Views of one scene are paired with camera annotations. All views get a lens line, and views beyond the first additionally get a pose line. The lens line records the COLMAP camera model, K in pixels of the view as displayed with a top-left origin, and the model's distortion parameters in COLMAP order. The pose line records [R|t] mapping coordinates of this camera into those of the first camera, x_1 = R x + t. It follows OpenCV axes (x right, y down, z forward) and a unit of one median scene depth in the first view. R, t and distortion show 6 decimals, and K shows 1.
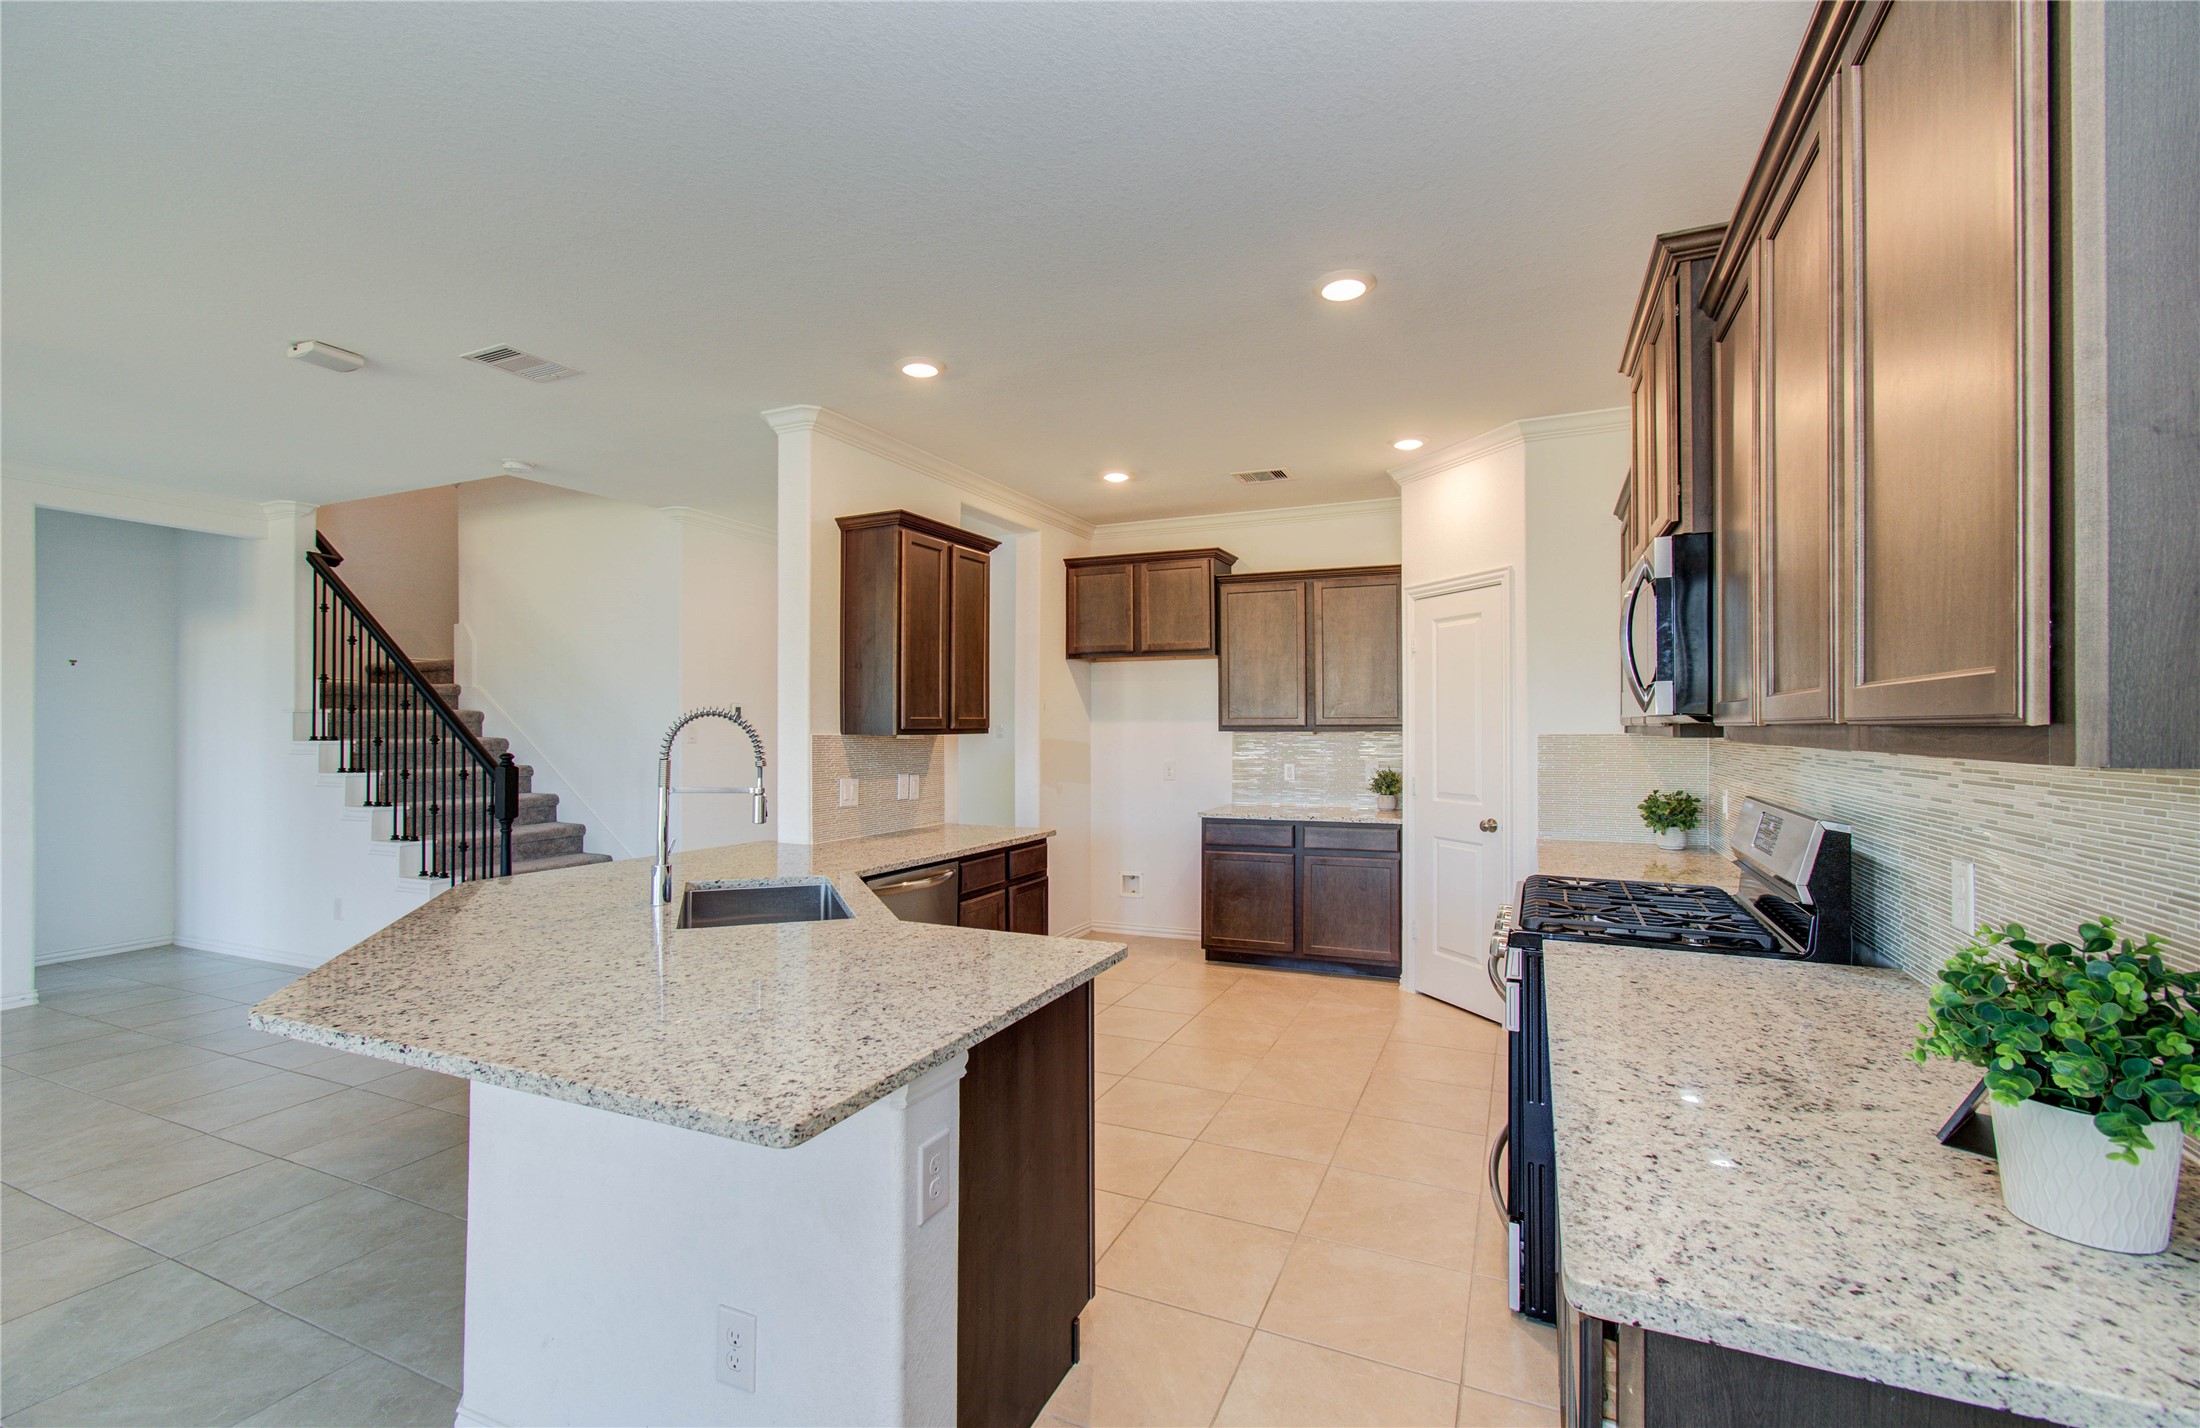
lens RADIAL K [[960.9, 0, 1090.1], [0, 960.9, 711.0], [0, 0, 1]] dist [-0.044539, 0.042189]
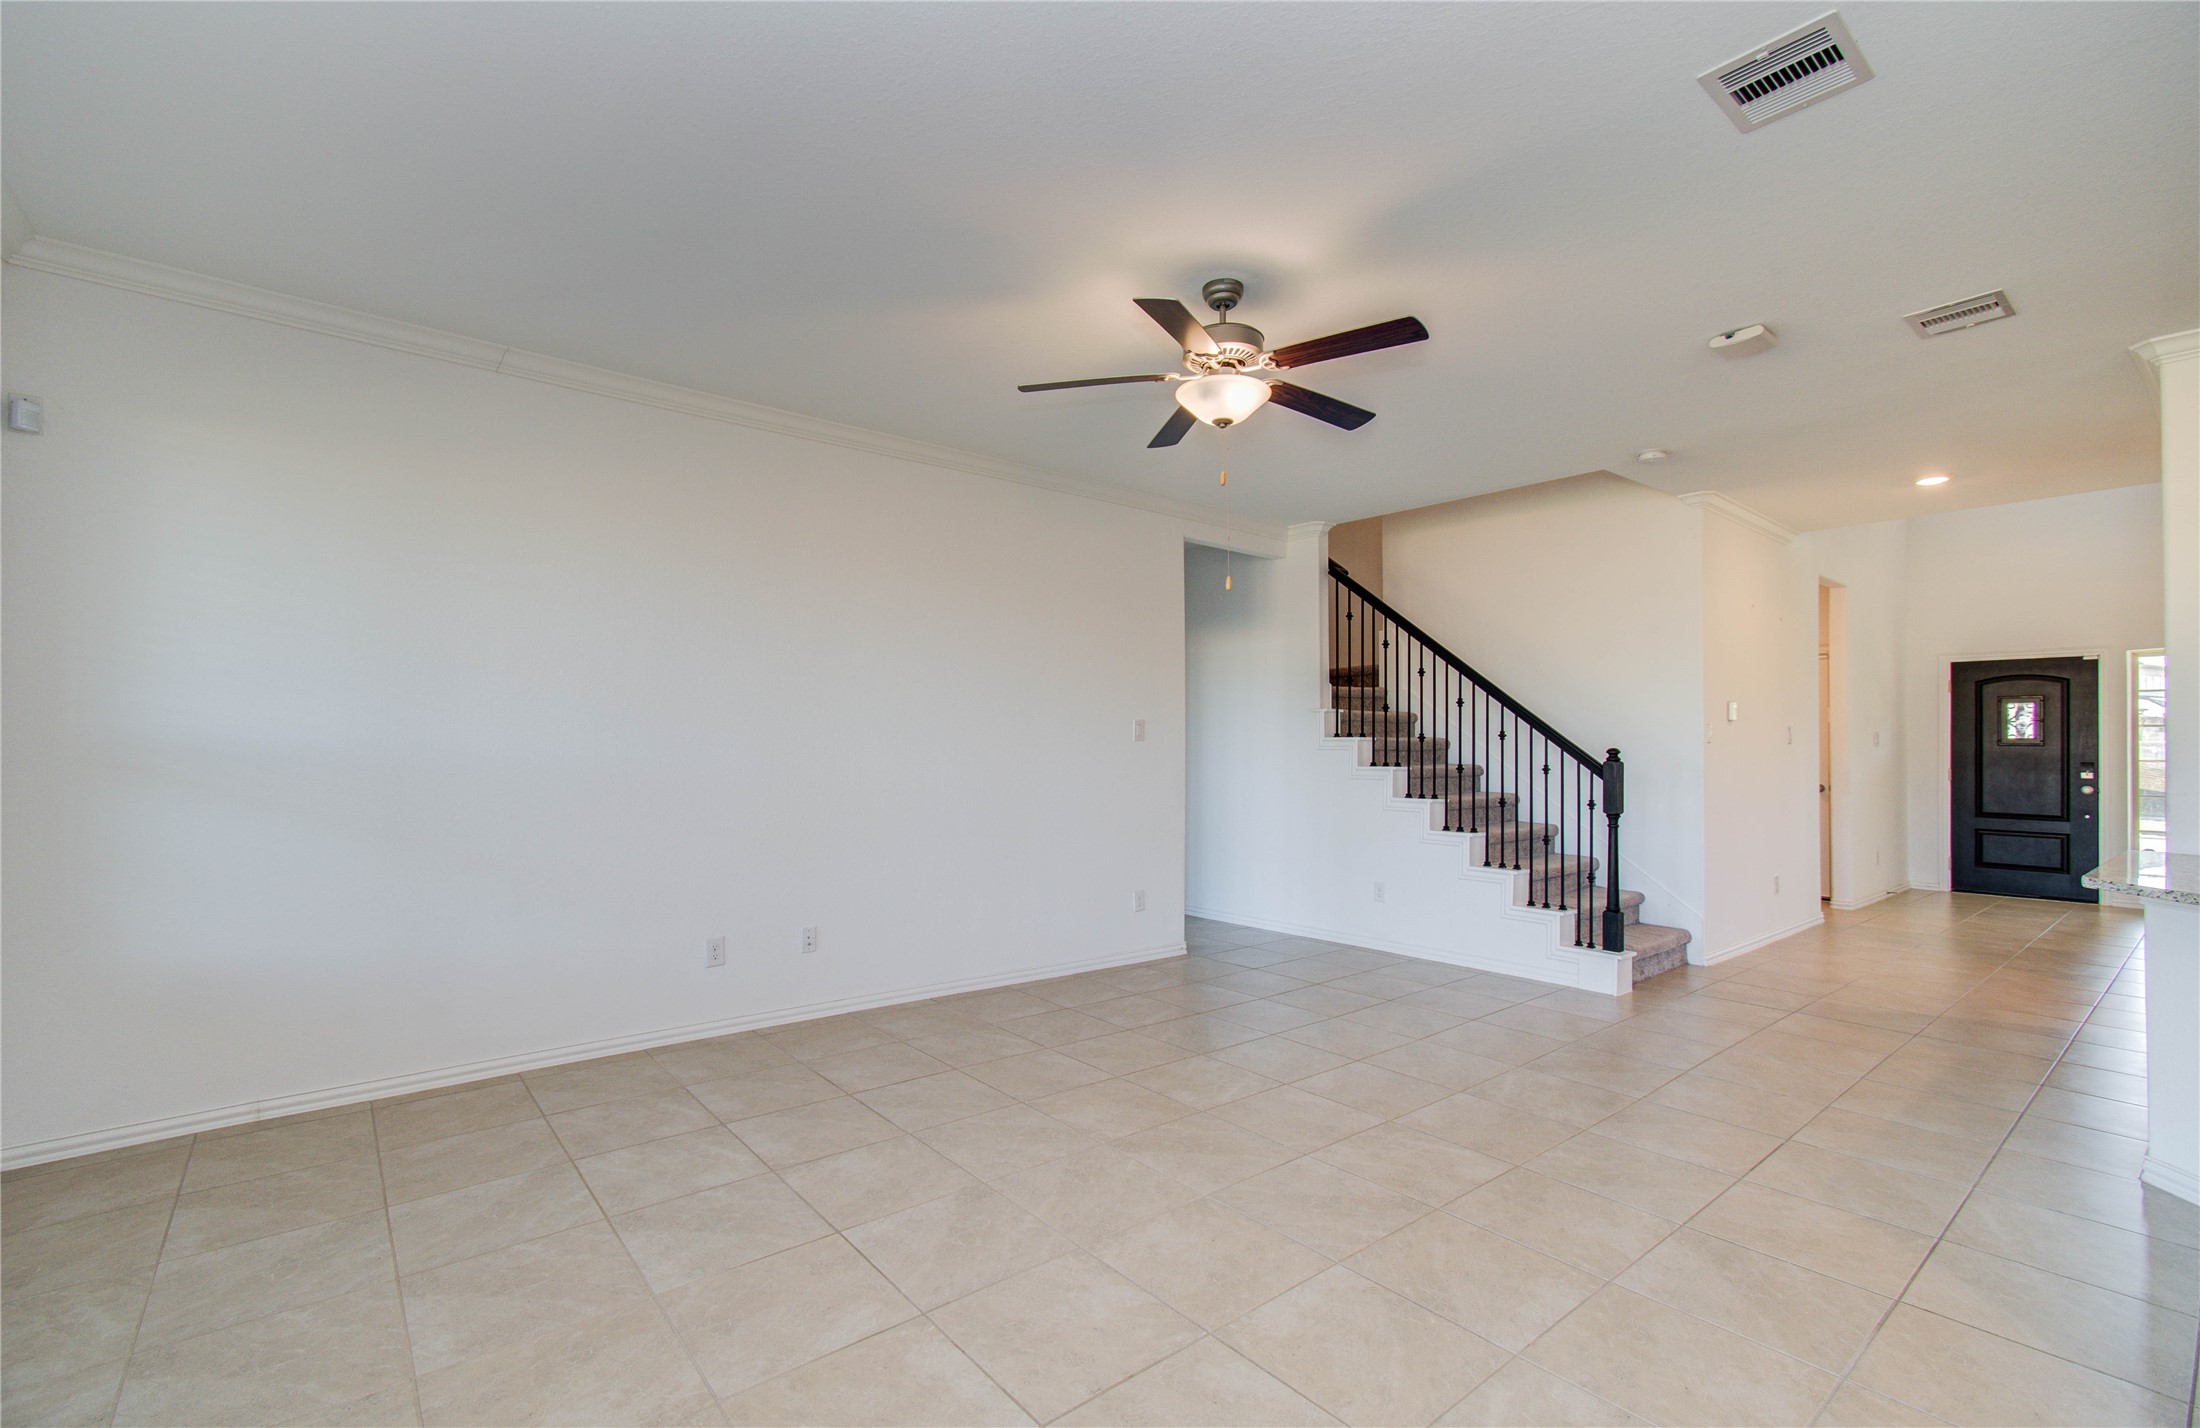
lens RADIAL K [[957.3, 0, 1092.1], [0, 957.3, 708.7], [0, 0, 1]] dist [-0.010503, 0.008234]
pose [[0.897594, -0.012524, -0.440645, -0.658524], [-0.000022, 0.999595, -0.028455, 0.030995], [0.440823, 0.025551, 0.897230, -0.137843]]
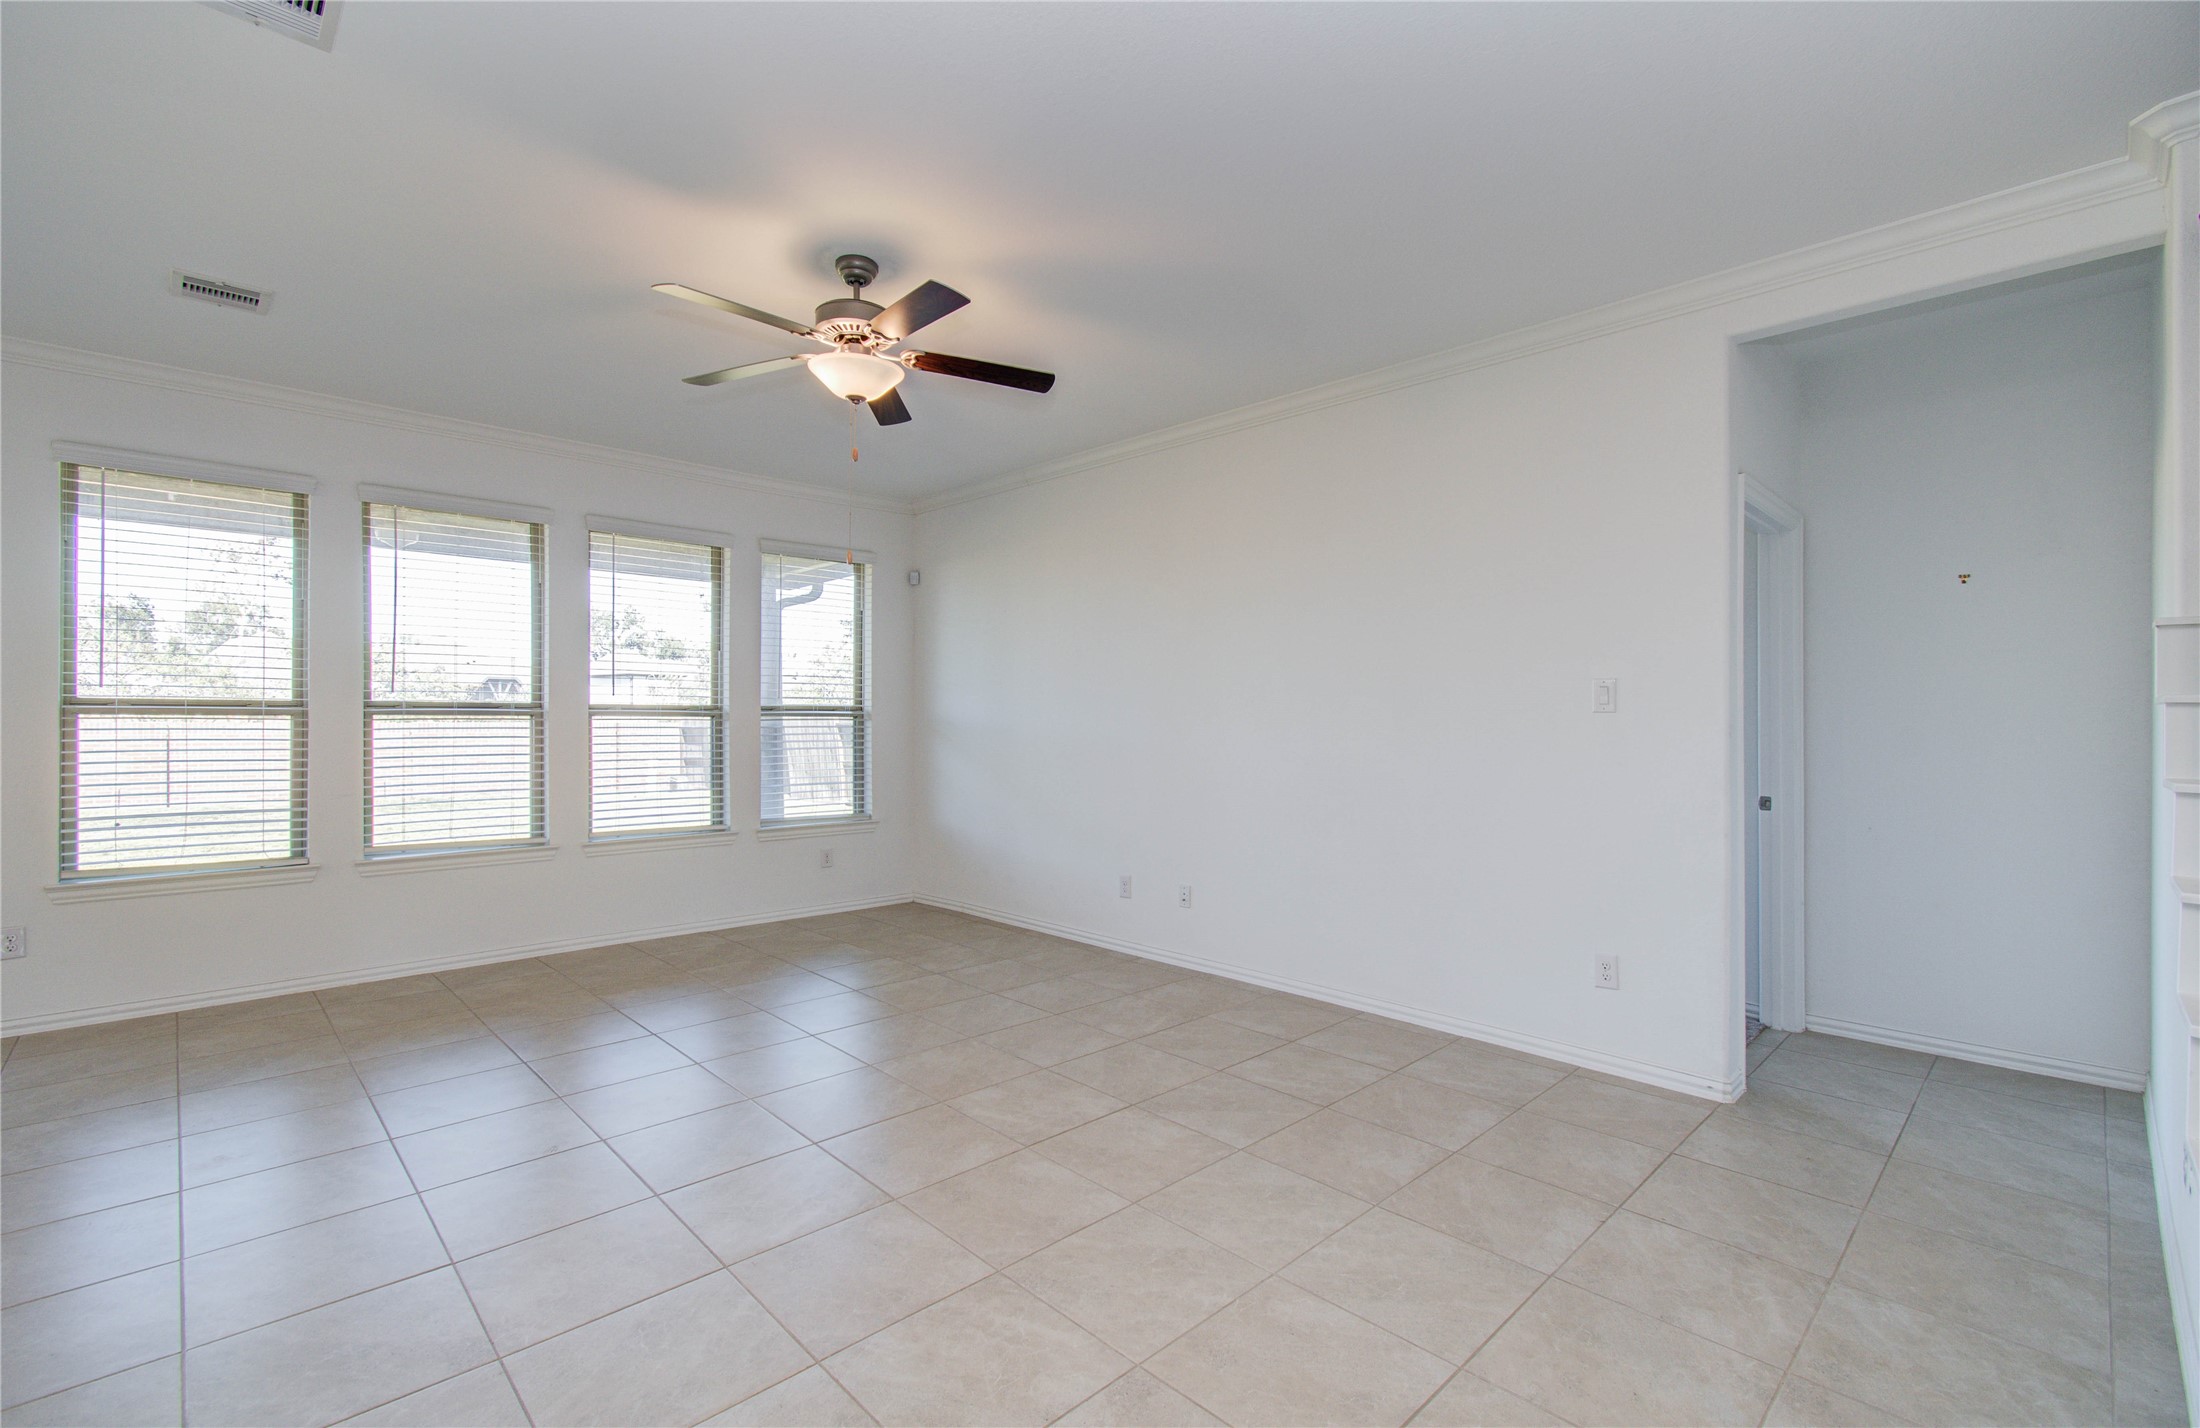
lens RADIAL K [[941.7, 0, 1136.8], [0, 941.7, 718.5], [0, 0, 1]] dist [-0.032319, -0.000056]
pose [[-0.338569, -0.004318, -0.940932, -0.345701], [0.011024, 0.999903, -0.008556, 0.040804], [0.940877, -0.013269, -0.338489, 0.819803]]
